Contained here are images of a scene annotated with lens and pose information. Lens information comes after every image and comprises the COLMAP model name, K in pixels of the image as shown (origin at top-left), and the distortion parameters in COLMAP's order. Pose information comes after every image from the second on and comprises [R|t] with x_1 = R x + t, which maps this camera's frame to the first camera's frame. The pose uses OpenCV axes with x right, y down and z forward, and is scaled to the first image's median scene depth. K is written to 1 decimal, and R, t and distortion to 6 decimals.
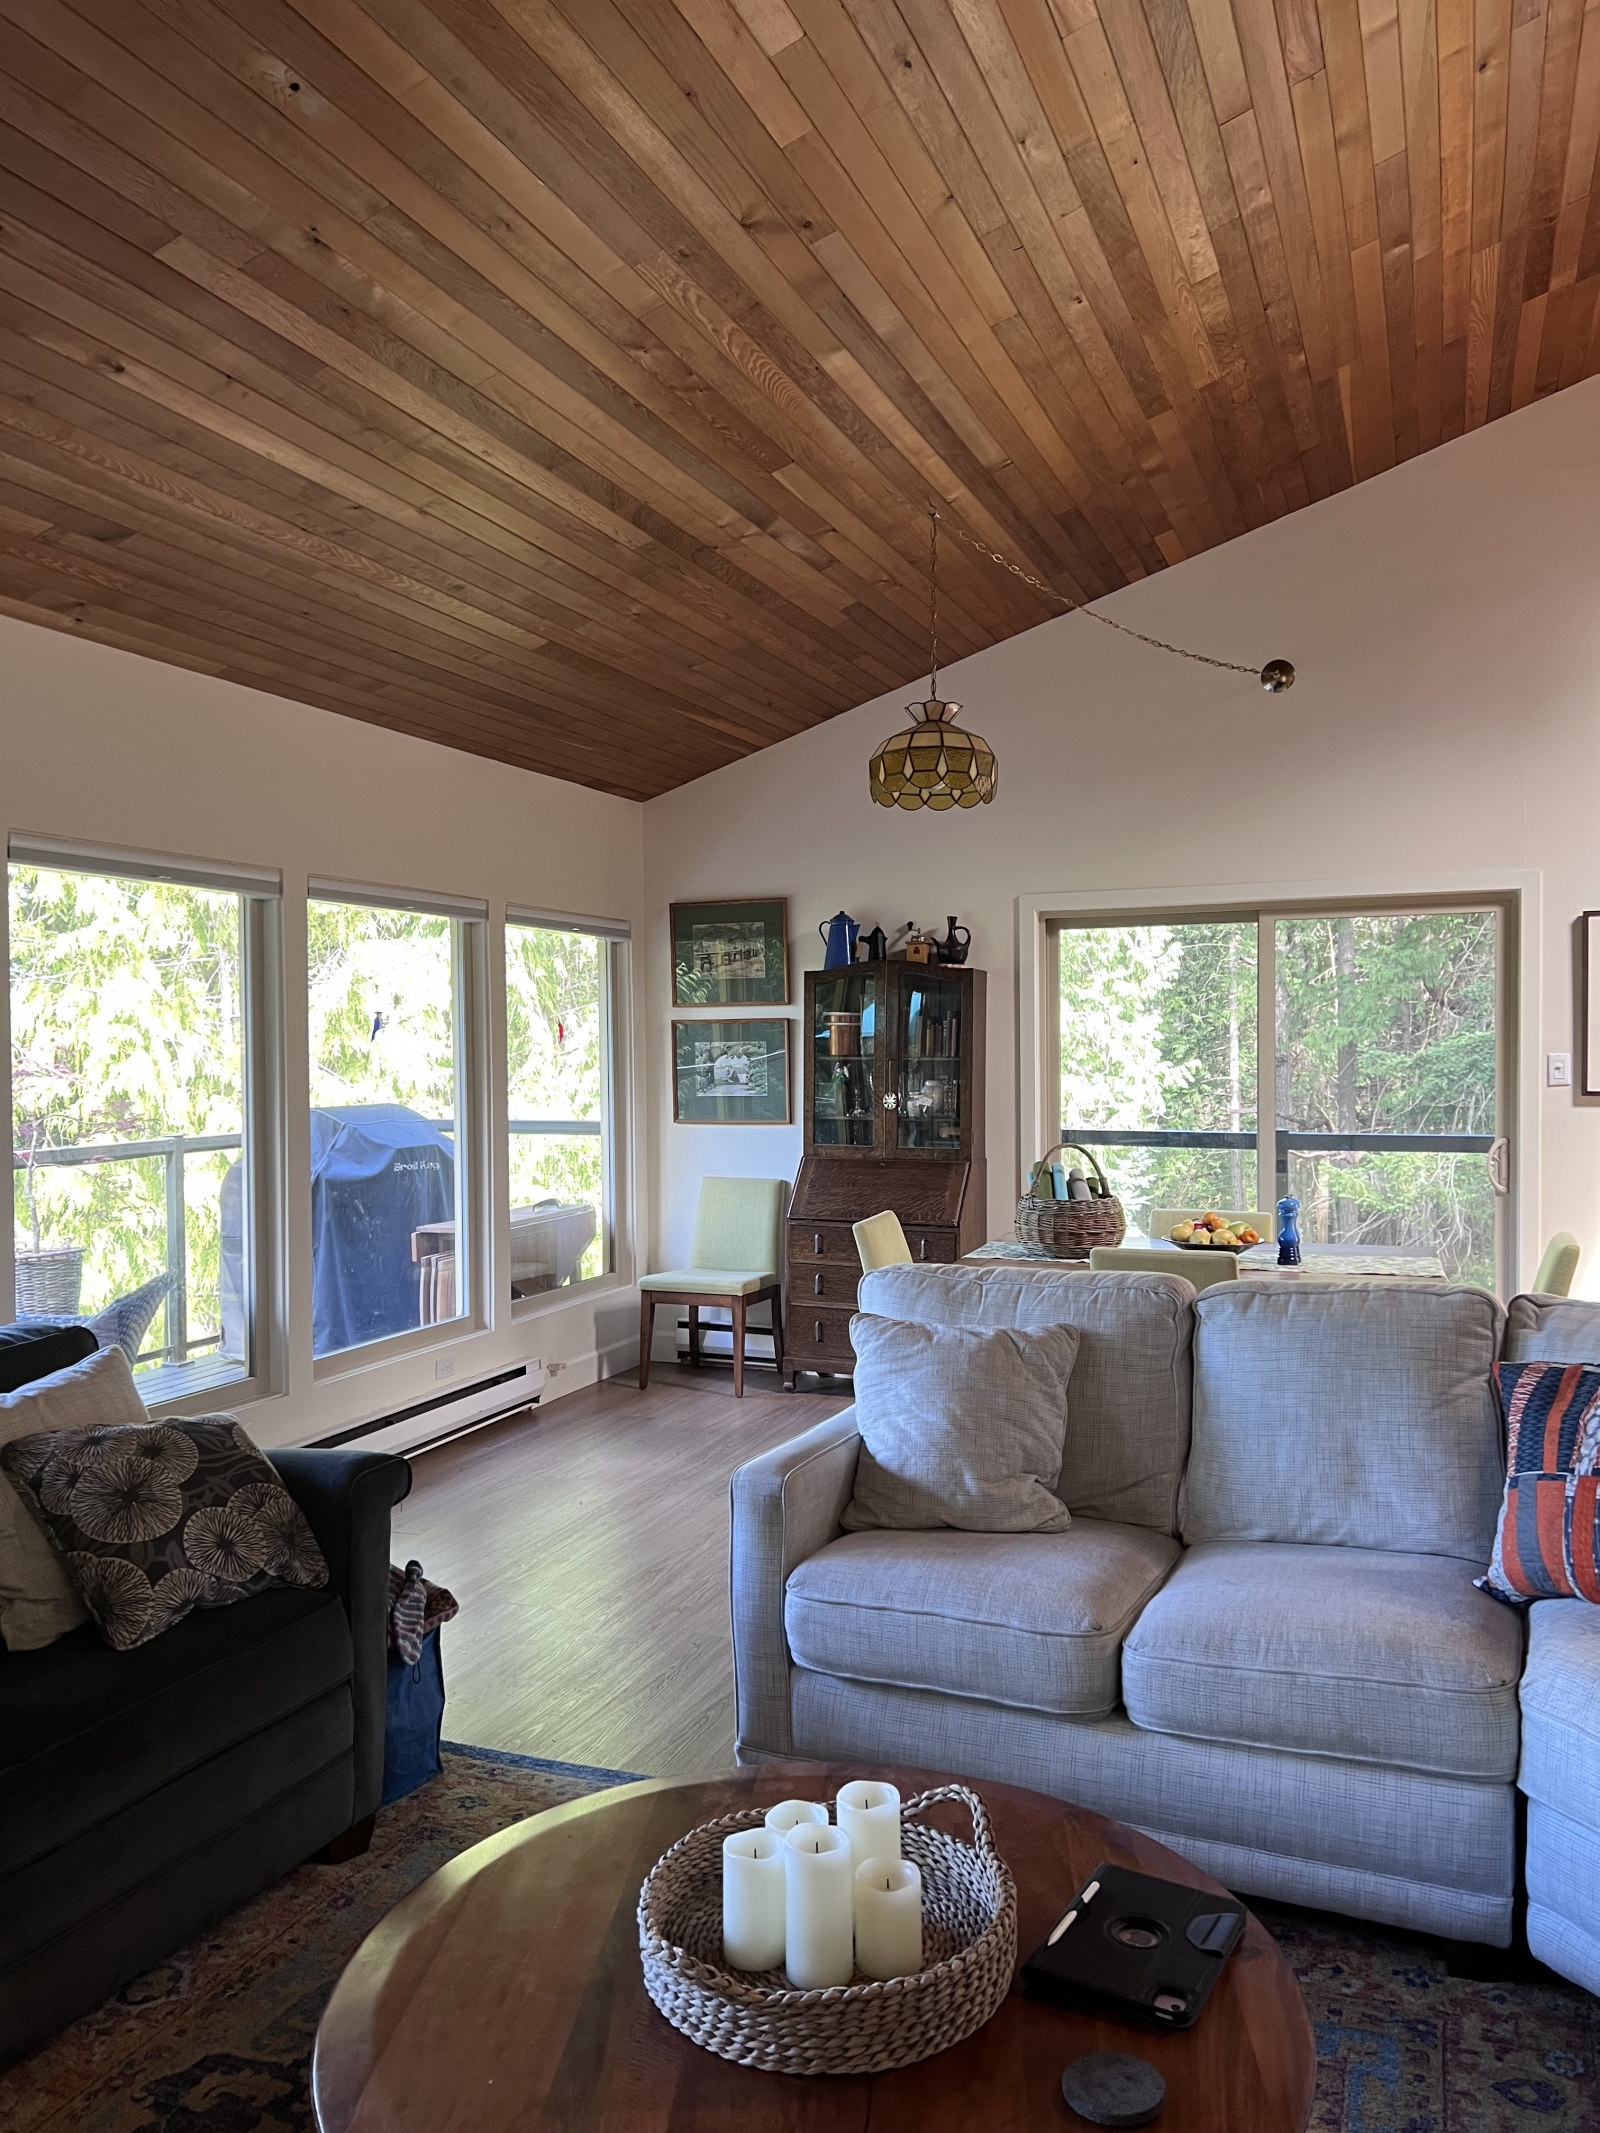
lens RADIAL K [[1615.8, 0, 757.7], [0, 1615.8, 1068.4], [0, 0, 1]] dist [-0.005338, 0.004027]
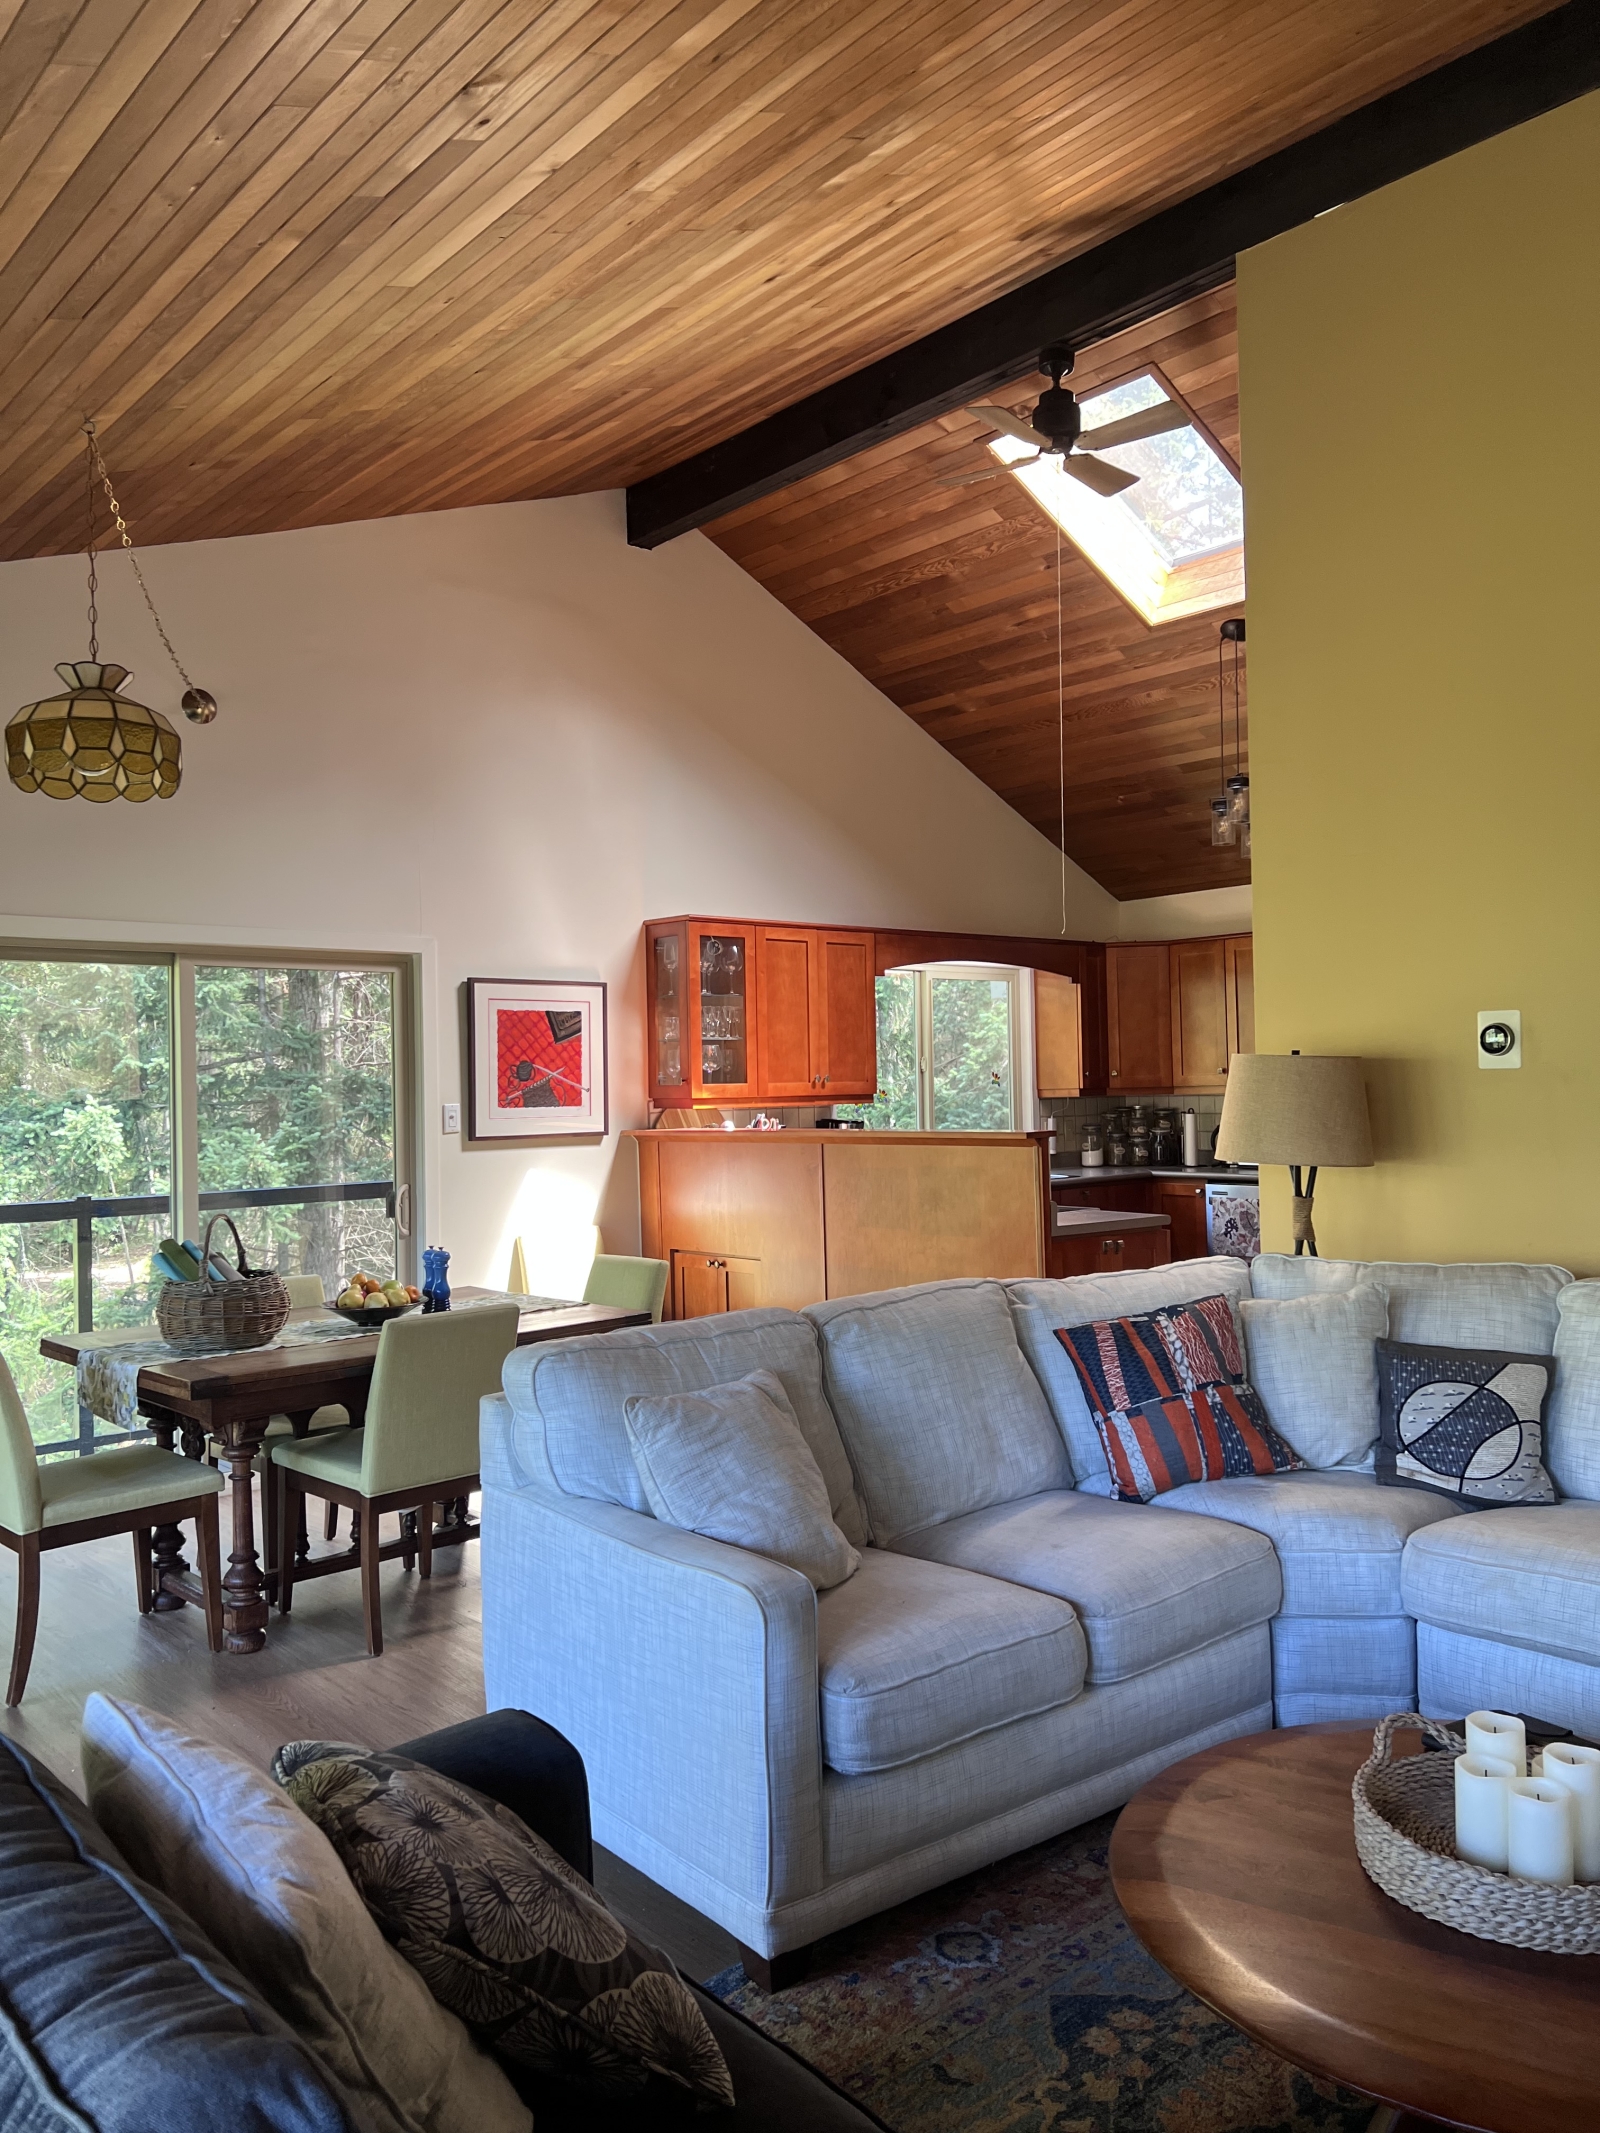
lens RADIAL K [[1615.8, 0, 757.7], [0, 1615.8, 1068.4], [0, 0, 1]] dist [-0.005338, 0.004027]
pose [[0.445812, 0.010400, 0.895066, -0.461696], [0.027613, 0.999297, -0.025365, 0.000198], [-0.894701, 0.036023, 0.445211, 0.365183]]
